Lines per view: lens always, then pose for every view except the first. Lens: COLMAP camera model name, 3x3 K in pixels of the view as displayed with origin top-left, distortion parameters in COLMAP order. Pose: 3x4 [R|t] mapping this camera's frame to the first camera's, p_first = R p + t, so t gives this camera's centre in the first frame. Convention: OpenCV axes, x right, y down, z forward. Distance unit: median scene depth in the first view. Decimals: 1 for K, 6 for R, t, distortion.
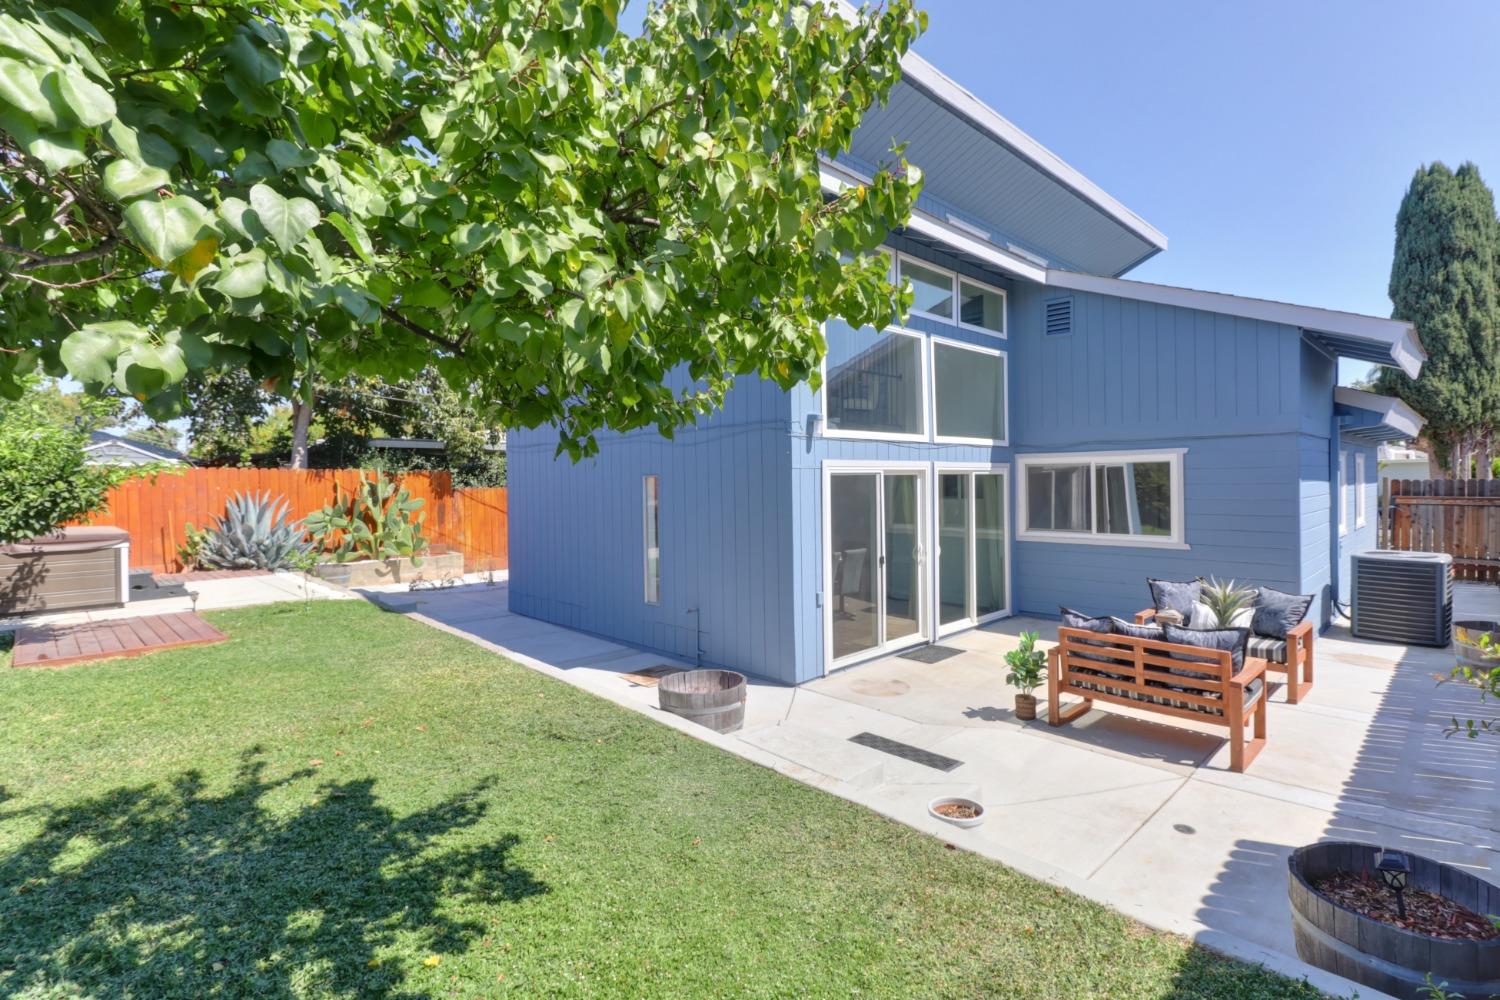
lens RADIAL K [[720.8, 0, 784.5], [0, 720.8, 486.6], [0, 0, 1]] dist [0.011520, -0.009084]
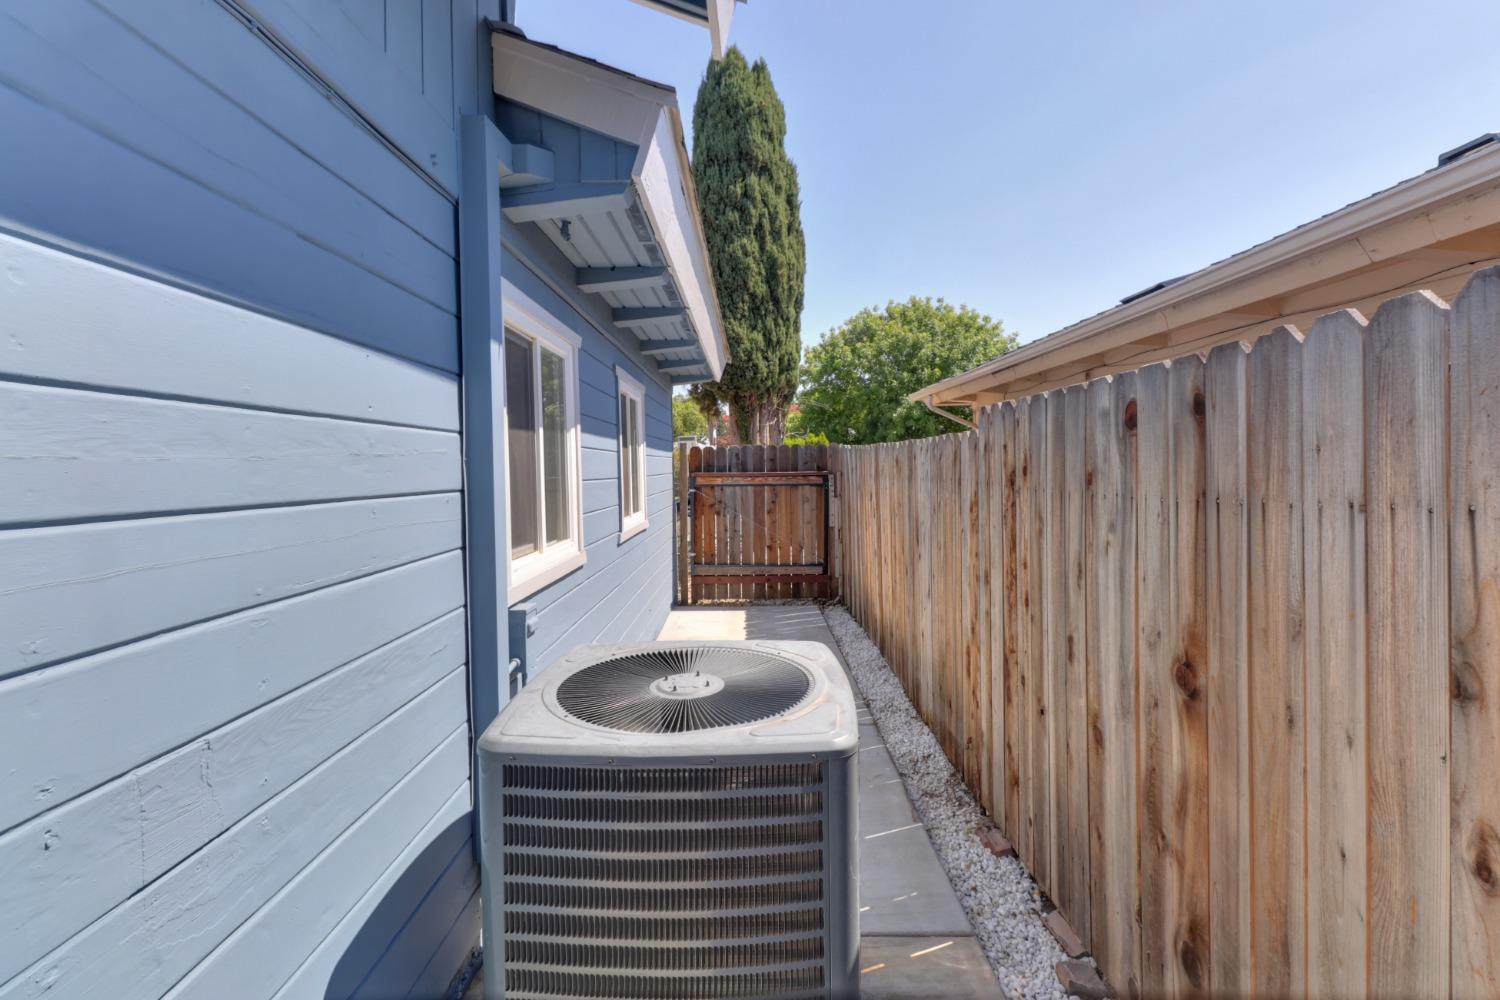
lens RADIAL K [[720.8, 0, 750.0], [0, 720.8, 495.7], [0, 0, 1]] dist [0.011520, -0.009084]
pose [[0.724118, -0.032352, 0.688917, 0.378869], [0.017159, 0.999435, 0.028898, 0.012903], [-0.689463, -0.009104, 0.724264, 0.435552]]
